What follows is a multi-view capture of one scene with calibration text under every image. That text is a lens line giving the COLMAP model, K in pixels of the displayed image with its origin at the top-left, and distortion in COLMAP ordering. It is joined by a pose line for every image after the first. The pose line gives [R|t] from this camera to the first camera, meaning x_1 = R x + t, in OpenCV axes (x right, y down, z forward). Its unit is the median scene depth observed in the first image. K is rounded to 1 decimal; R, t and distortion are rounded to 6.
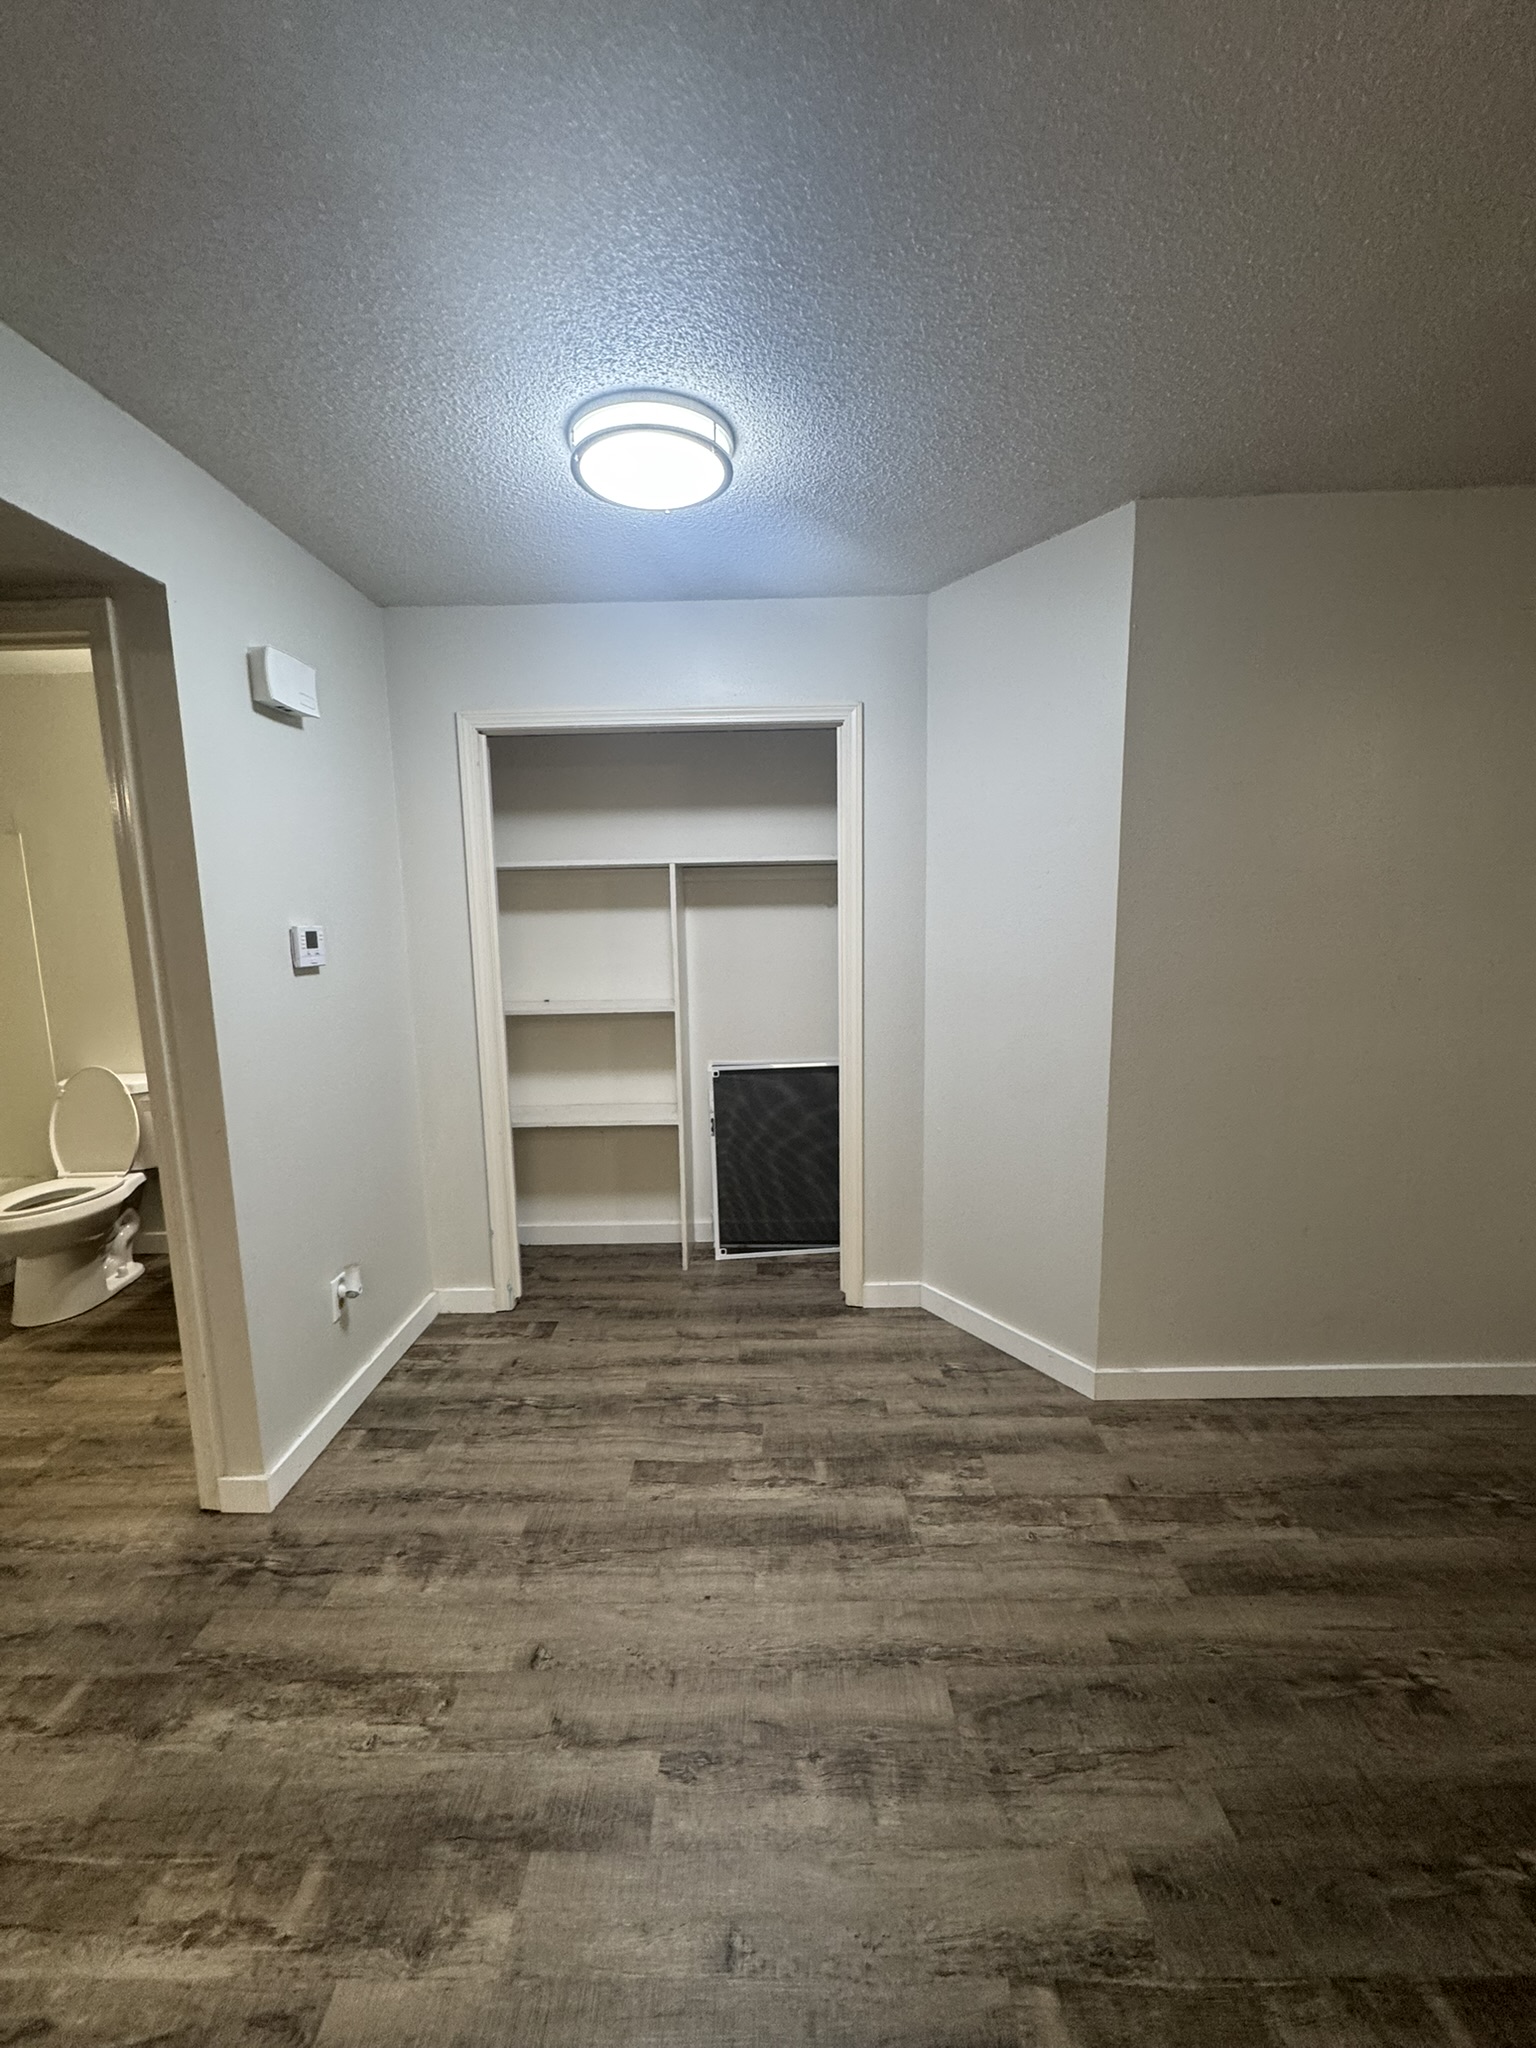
lens RADIAL K [[819.2, 0, 771.8], [0, 819.2, 1028.7], [0, 0, 1]] dist [0.000295, 0.000323]
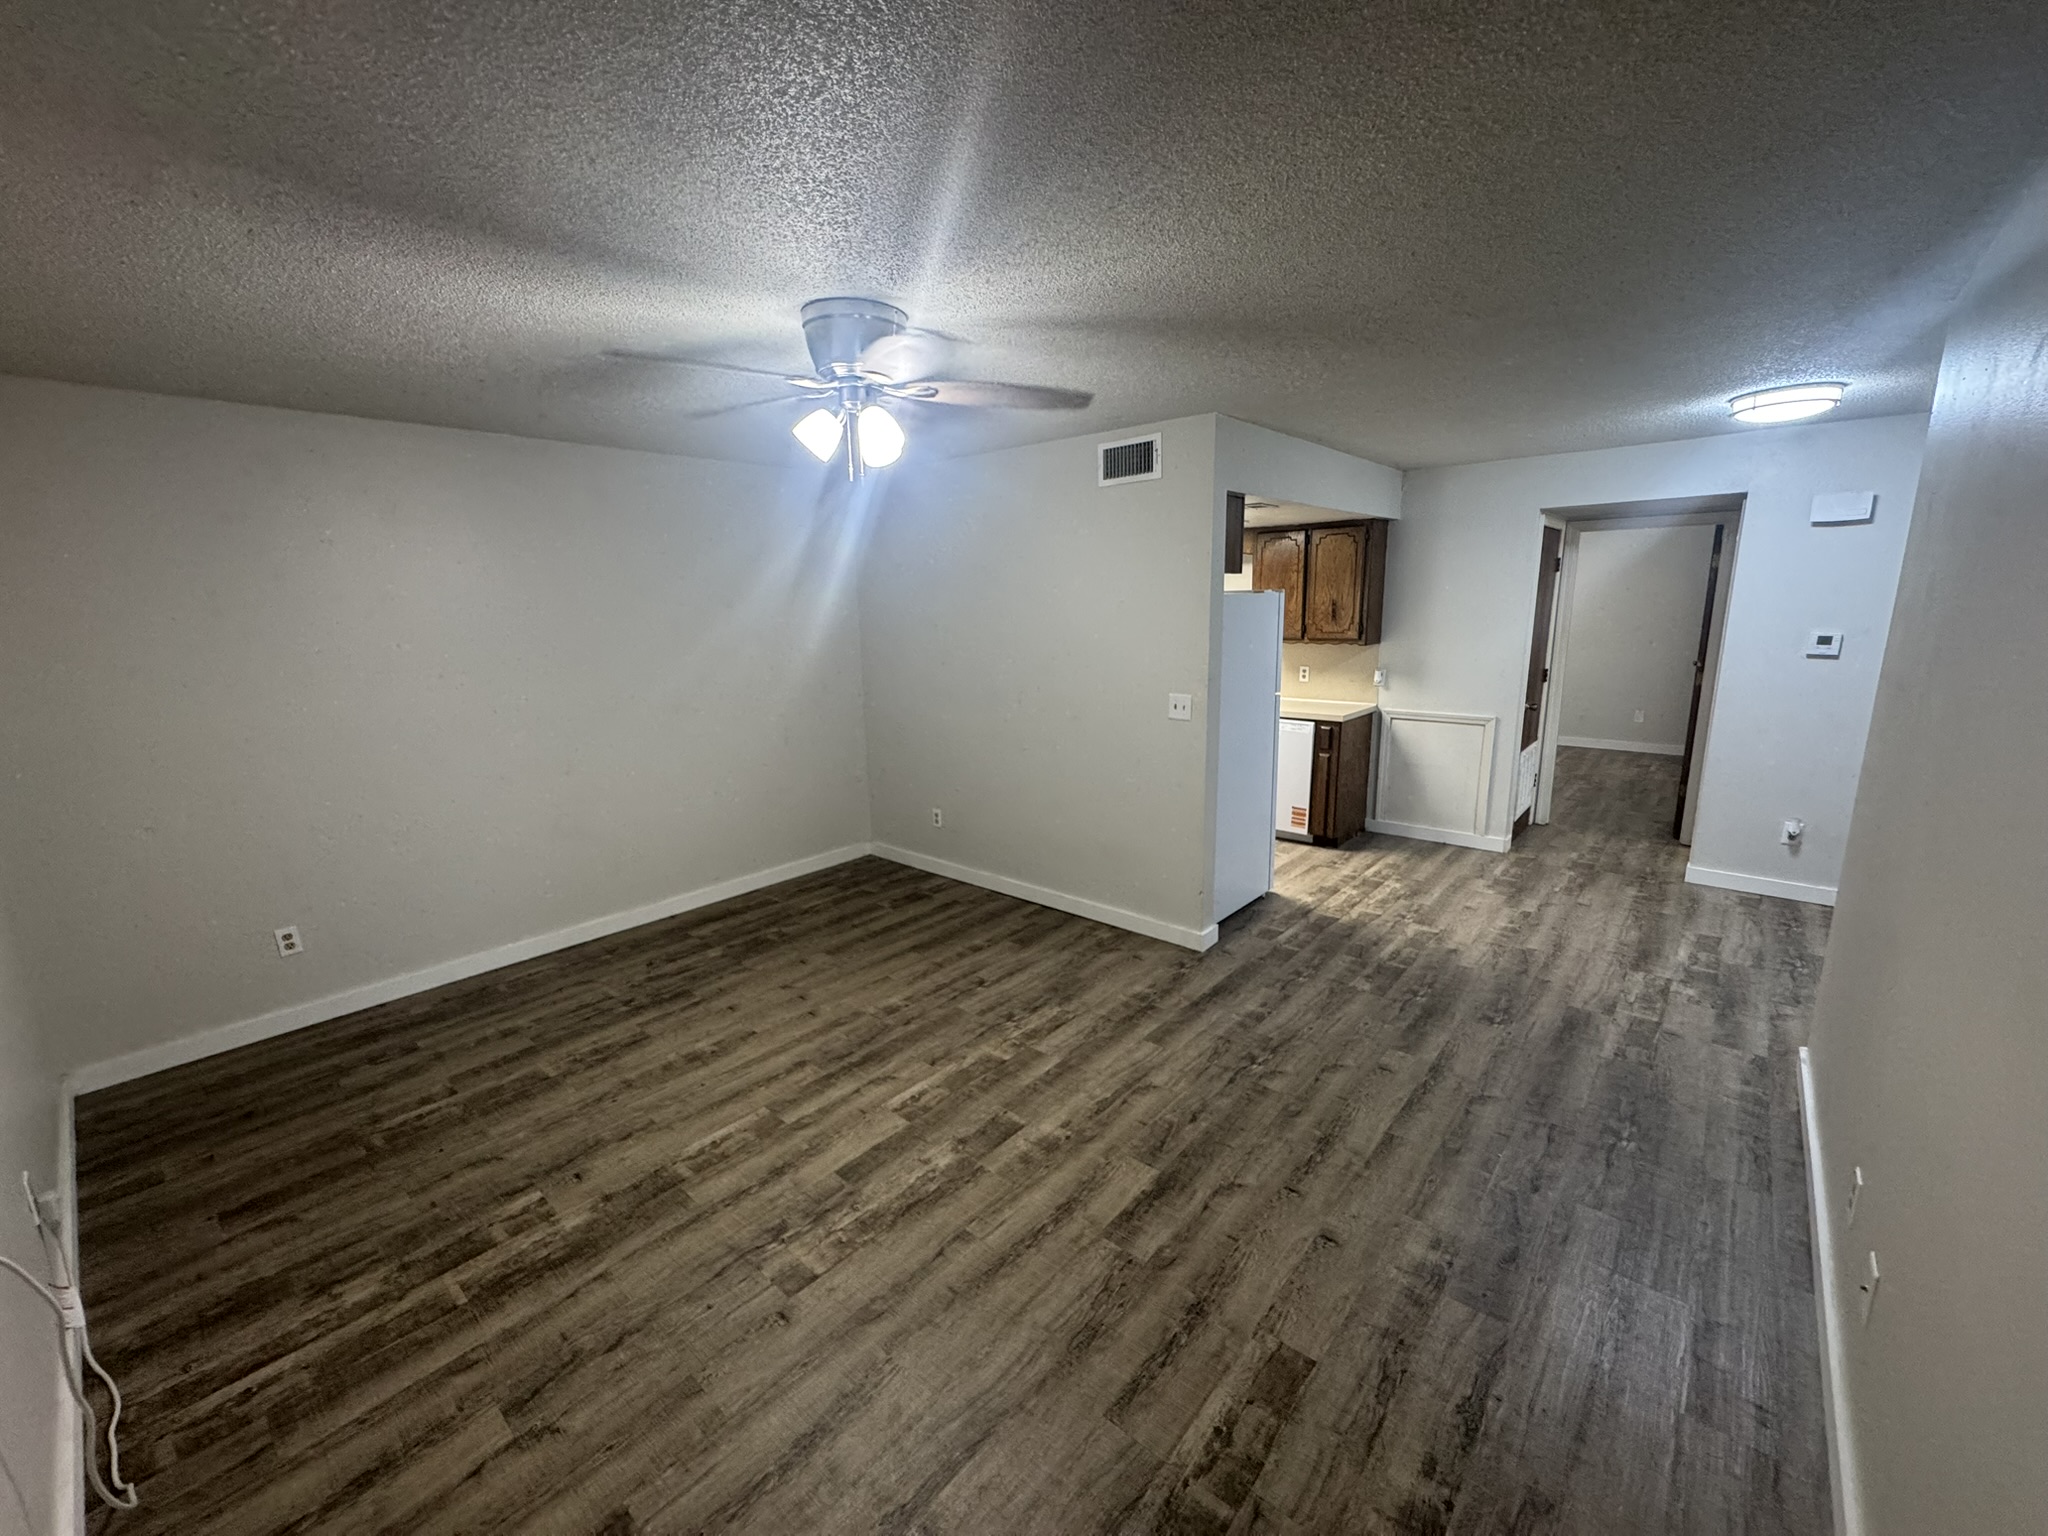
lens RADIAL K [[819.2, 0, 1027.1], [0, 819.2, 773.2], [0, 0, 1]] dist [0.000295, 0.000323]
pose [[-0.647604, 0.188190, -0.738372, 2.895956], [-0.076751, 0.947983, 0.308930, -0.364016], [0.758101, 0.256735, -0.599474, 1.132002]]
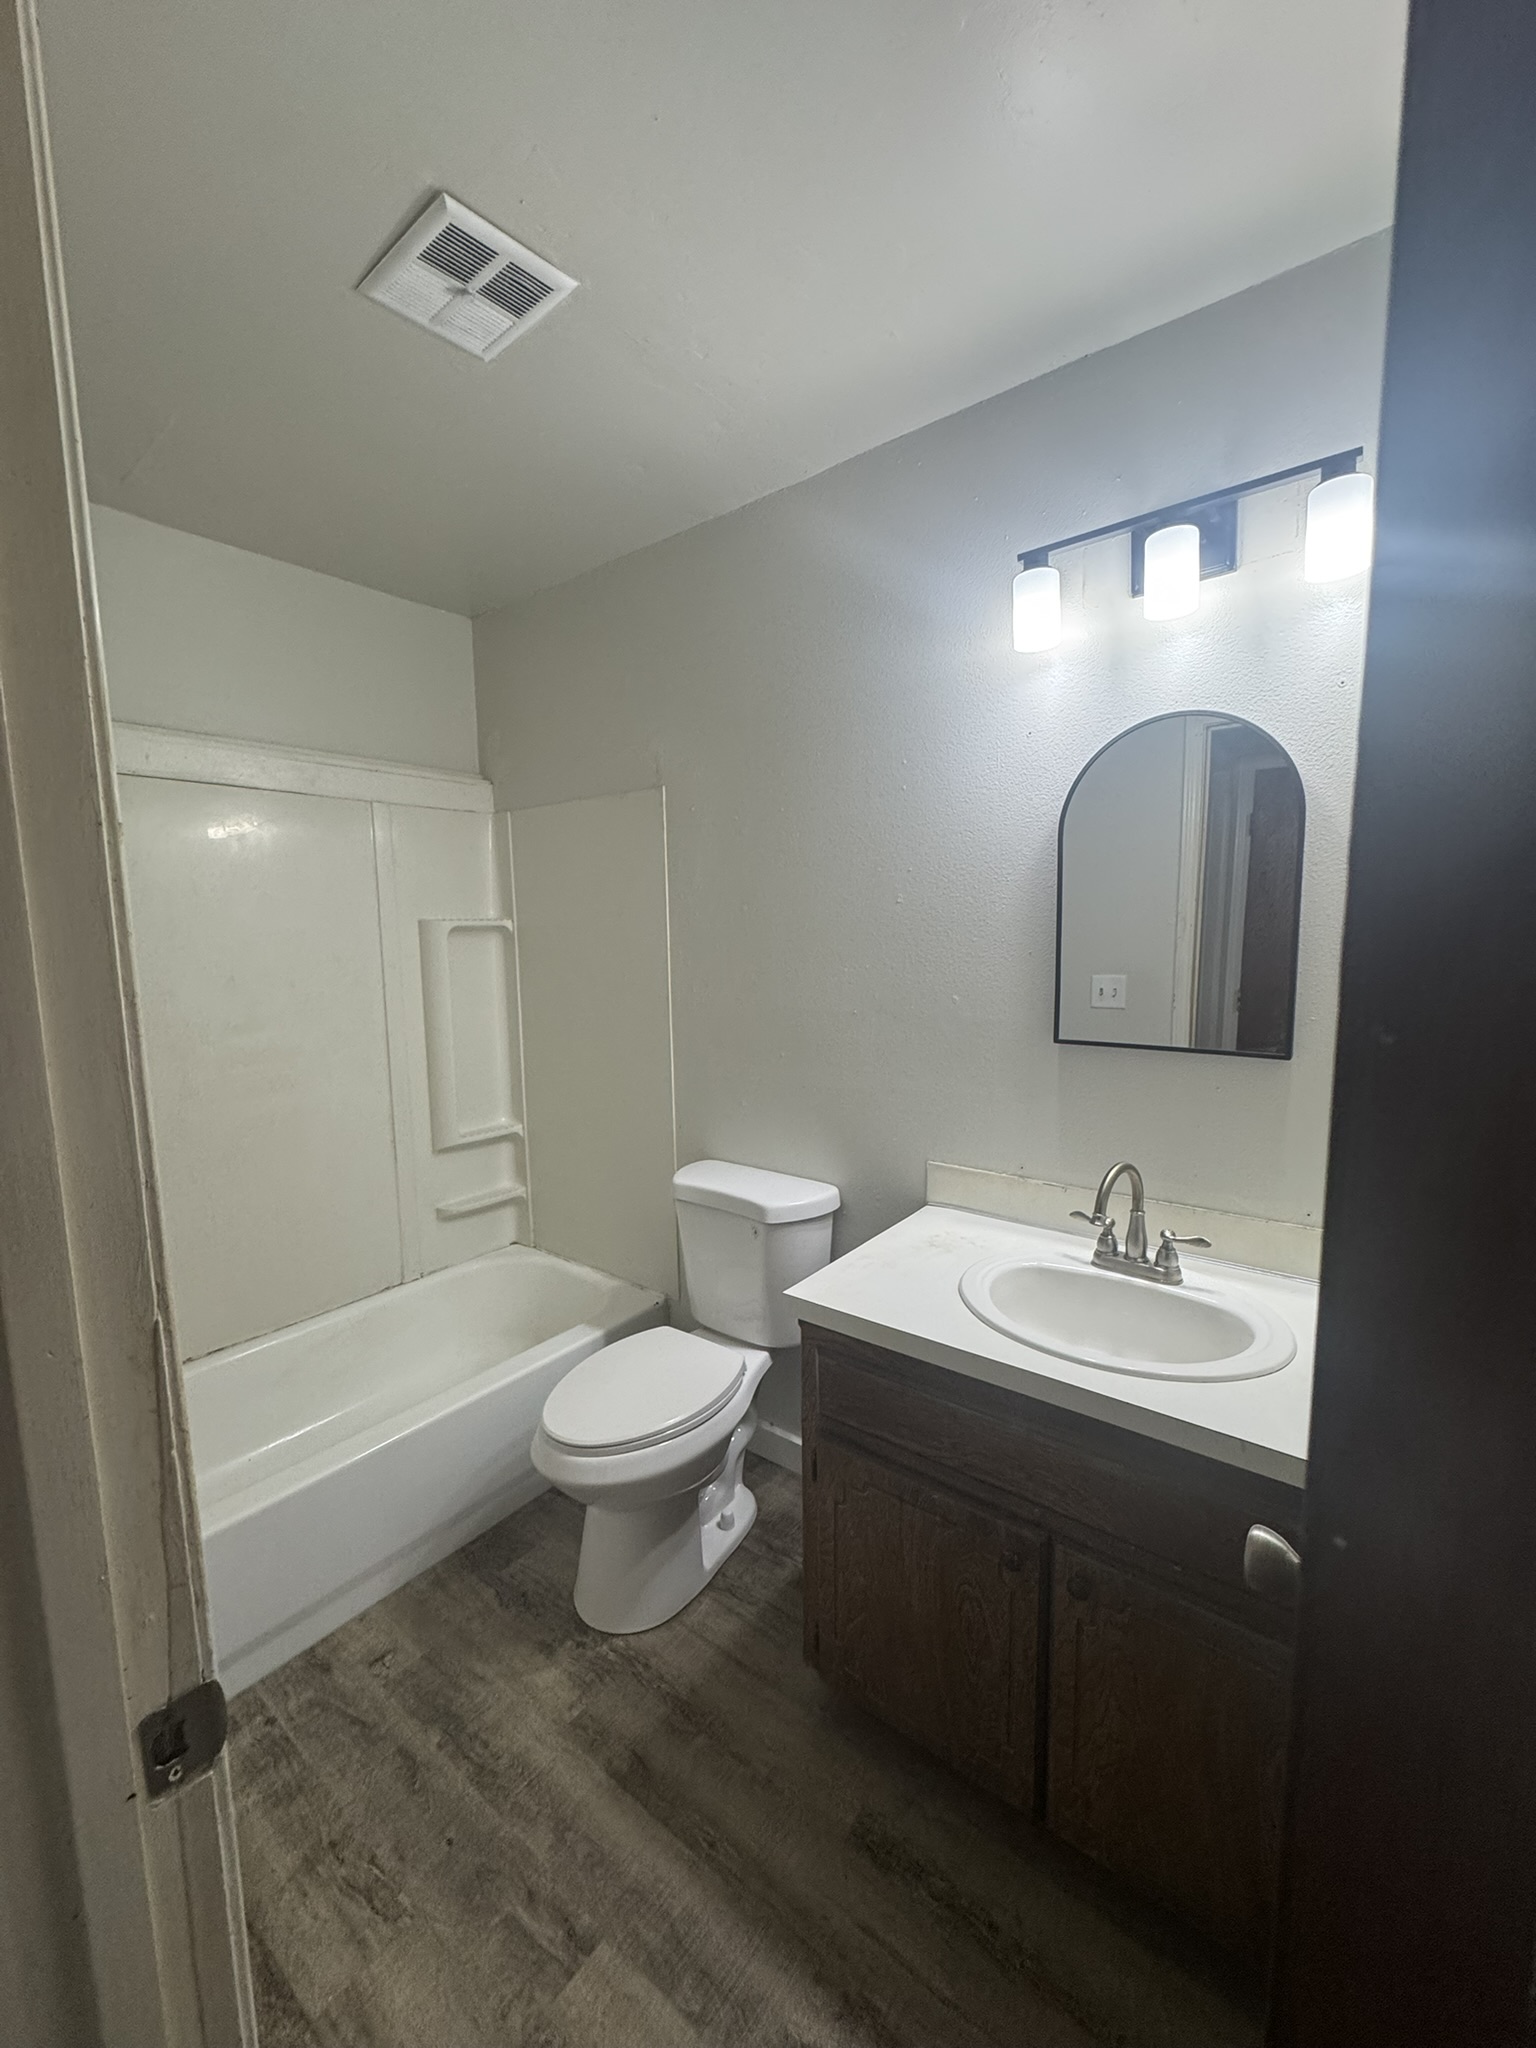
lens RADIAL K [[819.2, 0, 764.9], [0, 819.2, 1020.9], [0, 0, 1]] dist [0.000295, 0.000323]
pose [[0.787620, 0.080101, -0.610933, -0.144505], [-0.083652, 0.996235, 0.022773, -0.024998], [0.610457, 0.033169, 0.791355, 0.177047]]
